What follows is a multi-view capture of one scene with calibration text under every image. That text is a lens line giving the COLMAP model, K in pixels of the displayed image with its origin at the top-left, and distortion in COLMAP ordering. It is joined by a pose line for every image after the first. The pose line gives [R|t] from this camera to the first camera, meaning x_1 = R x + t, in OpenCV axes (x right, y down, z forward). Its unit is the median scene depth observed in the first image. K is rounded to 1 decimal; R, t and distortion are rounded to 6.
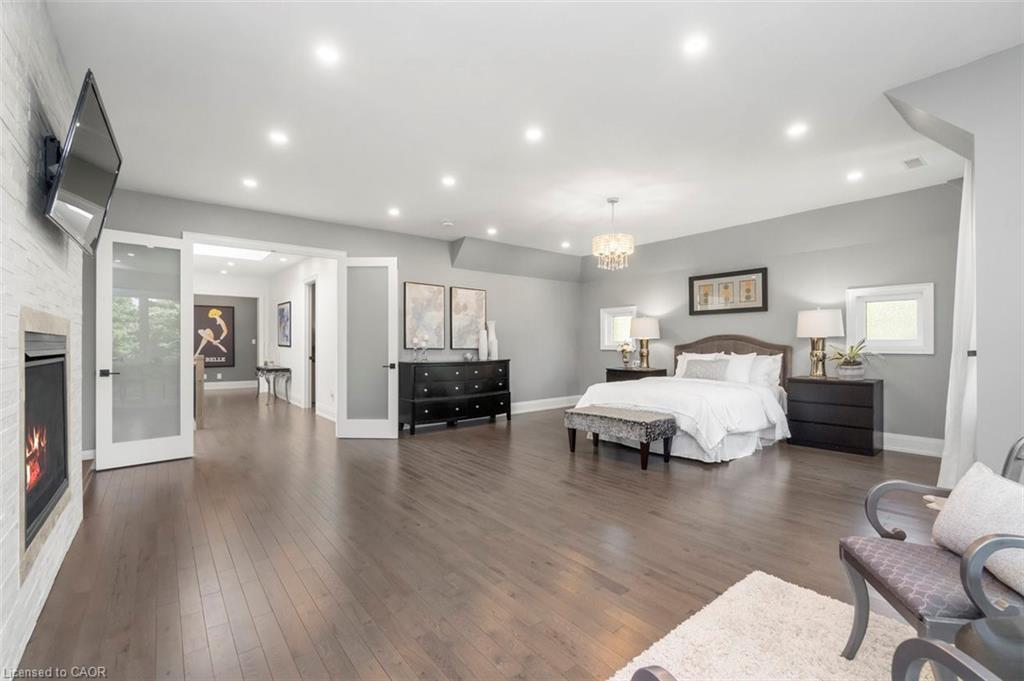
lens RADIAL K [[437.4, 0, 517.8], [0, 437.4, 348.0], [0, 0, 1]] dist [-0.008070, 0.001179]
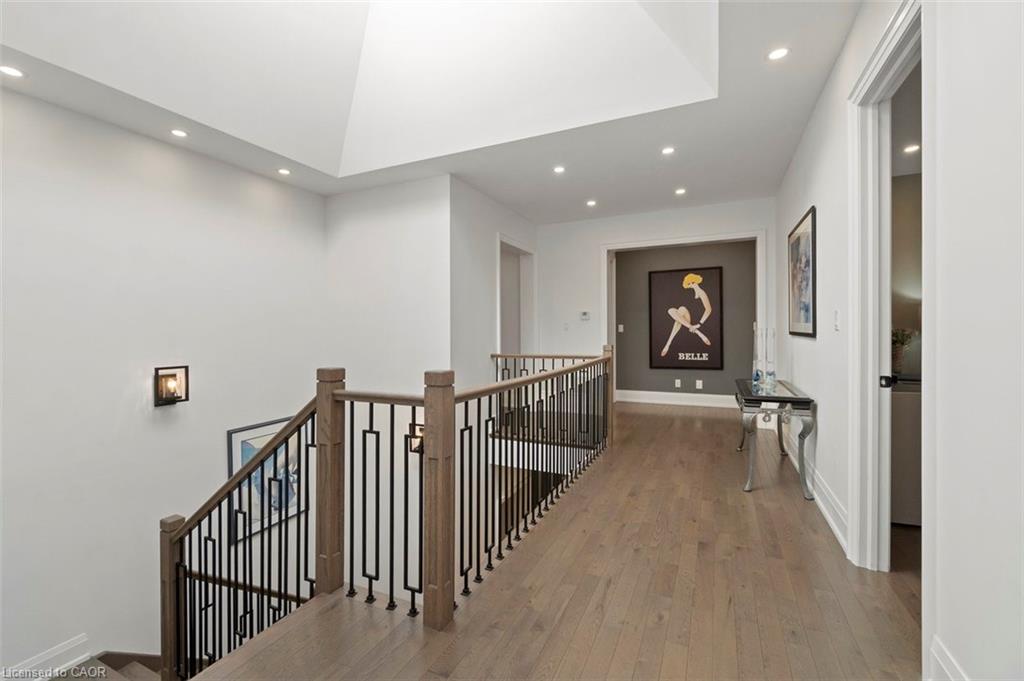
lens RADIAL K [[437.4, 0, 507.5], [0, 437.4, 336.5], [0, 0, 1]] dist [-0.008070, 0.001179]
pose [[0.416746, 0.002320, -0.909020, -0.248670], [-0.000259, 0.999997, 0.002433, -0.003095], [0.909023, -0.000779, 0.416745, 0.511973]]
